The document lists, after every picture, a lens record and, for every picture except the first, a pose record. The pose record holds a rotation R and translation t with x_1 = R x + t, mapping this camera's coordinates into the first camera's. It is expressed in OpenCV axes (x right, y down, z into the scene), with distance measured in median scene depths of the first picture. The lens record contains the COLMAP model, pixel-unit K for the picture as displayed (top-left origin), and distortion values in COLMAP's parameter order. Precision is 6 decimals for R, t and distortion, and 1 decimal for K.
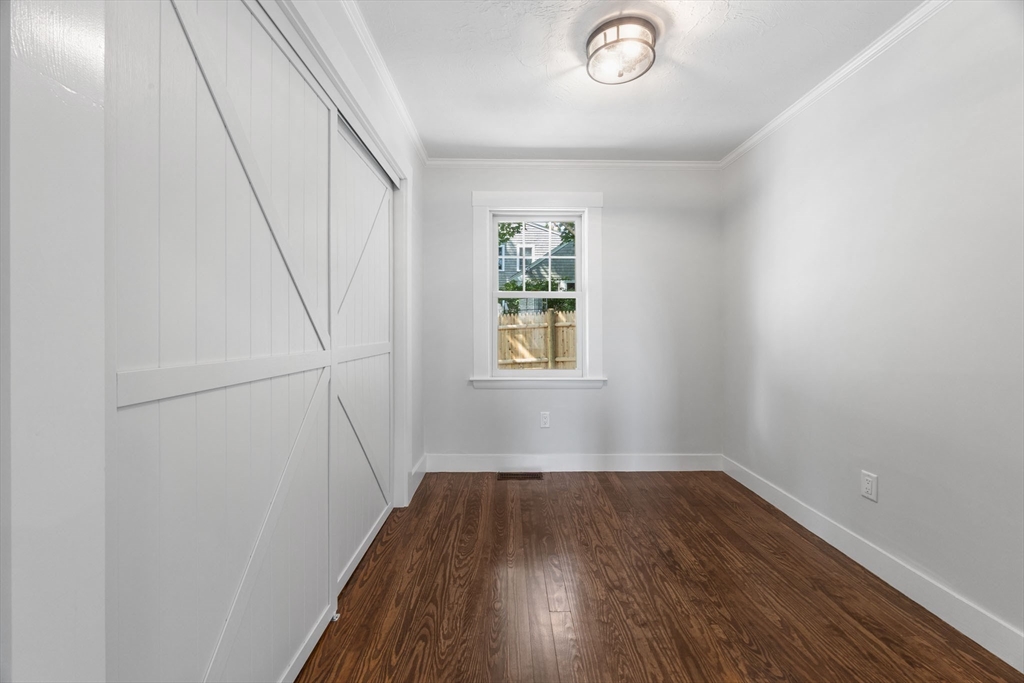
lens RADIAL K [[404.3, 0, 508.2], [0, 404.3, 331.9], [0, 0, 1]] dist [0.000233, 0.000044]
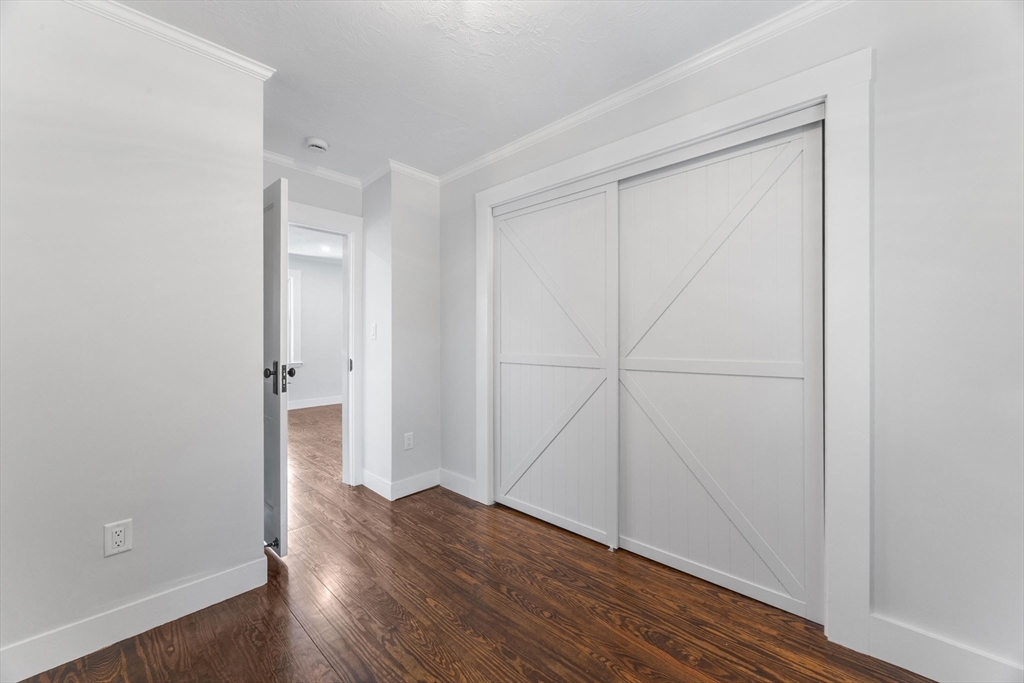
lens RADIAL K [[387.5, 0, 517.4], [0, 387.5, 341.0], [0, 0, 1]] dist [-0.001676, -0.000051]
pose [[-0.683375, 0.005963, -0.730043, 0.740583], [-0.001072, 0.999957, 0.009170, -0.025977], [0.730067, 0.007049, -0.683340, 1.615864]]
